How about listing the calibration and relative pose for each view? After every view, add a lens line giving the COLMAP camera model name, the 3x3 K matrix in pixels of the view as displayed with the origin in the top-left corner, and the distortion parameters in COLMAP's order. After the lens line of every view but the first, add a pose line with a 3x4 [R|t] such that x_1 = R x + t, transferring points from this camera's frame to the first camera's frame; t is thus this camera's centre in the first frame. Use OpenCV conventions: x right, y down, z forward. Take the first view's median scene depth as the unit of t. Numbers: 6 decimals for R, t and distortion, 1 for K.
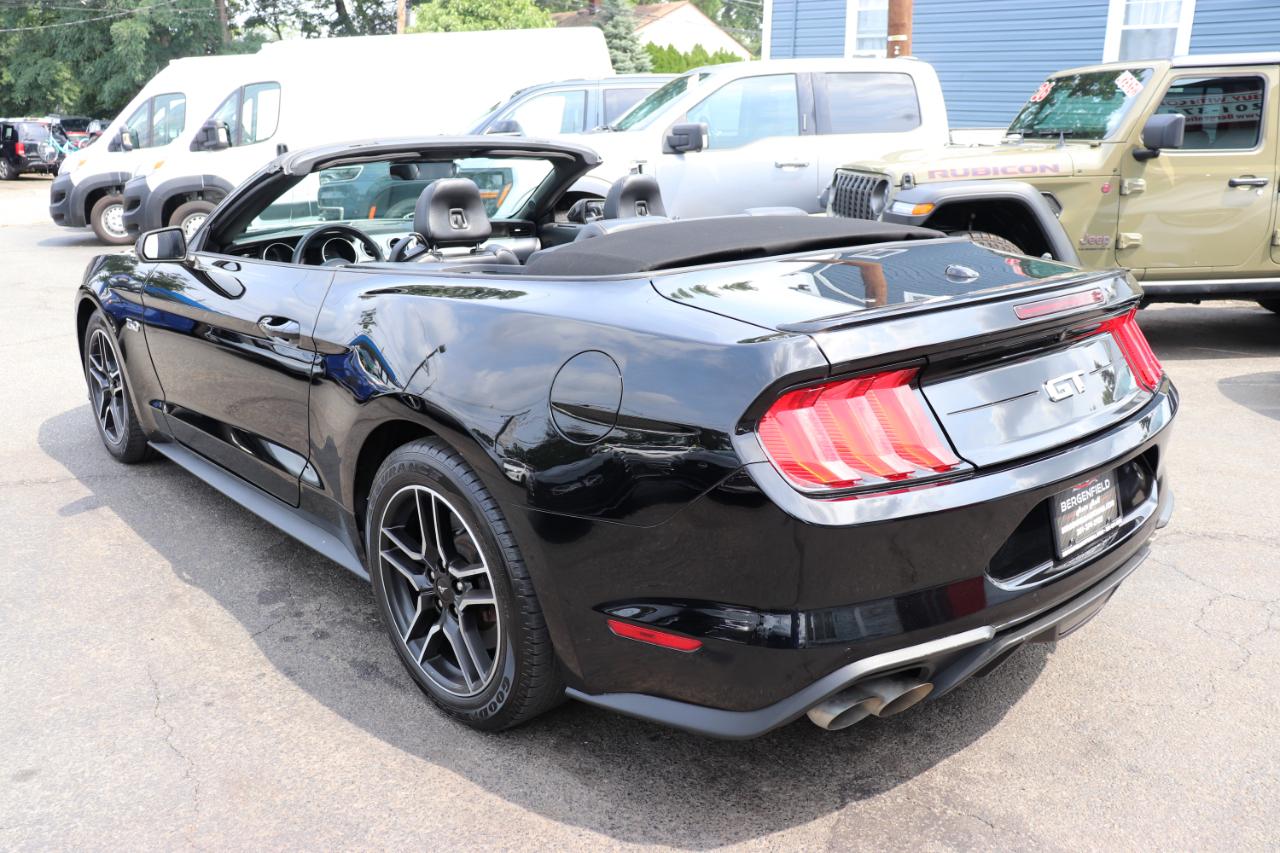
lens RADIAL K [[1062.6, 0, 625.6], [0, 1062.6, 413.8], [0, 0, 1]] dist [-0.179412, 0.177450]
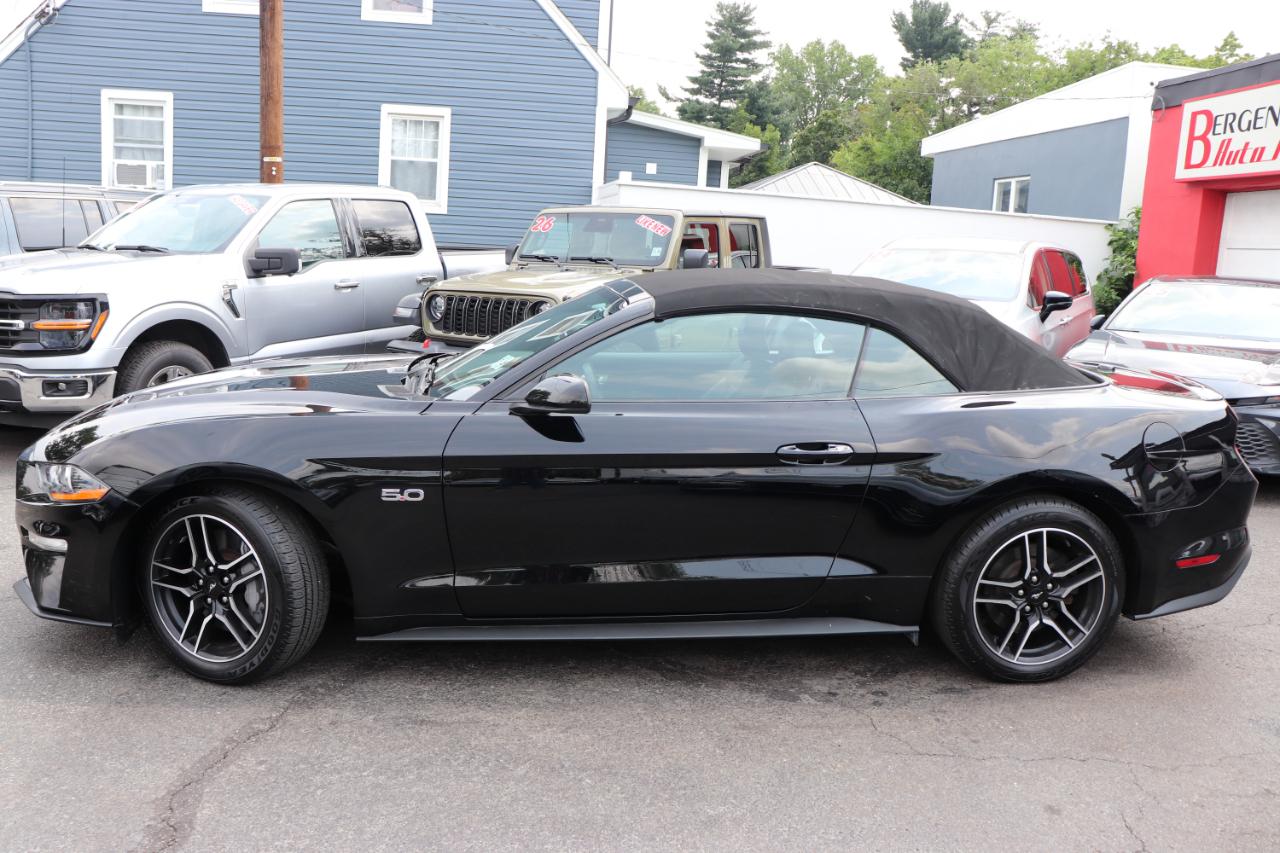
lens RADIAL K [[1061.2, 0, 618.2], [0, 1061.2, 415.0], [0, 0, 1]] dist [-0.179529, 0.177100]
pose [[0.597247, -0.101611, 0.795595, -0.992615], [0.172135, 0.985067, -0.003410, -0.112321], [-0.783368, 0.138986, 0.605819, 0.316022]]
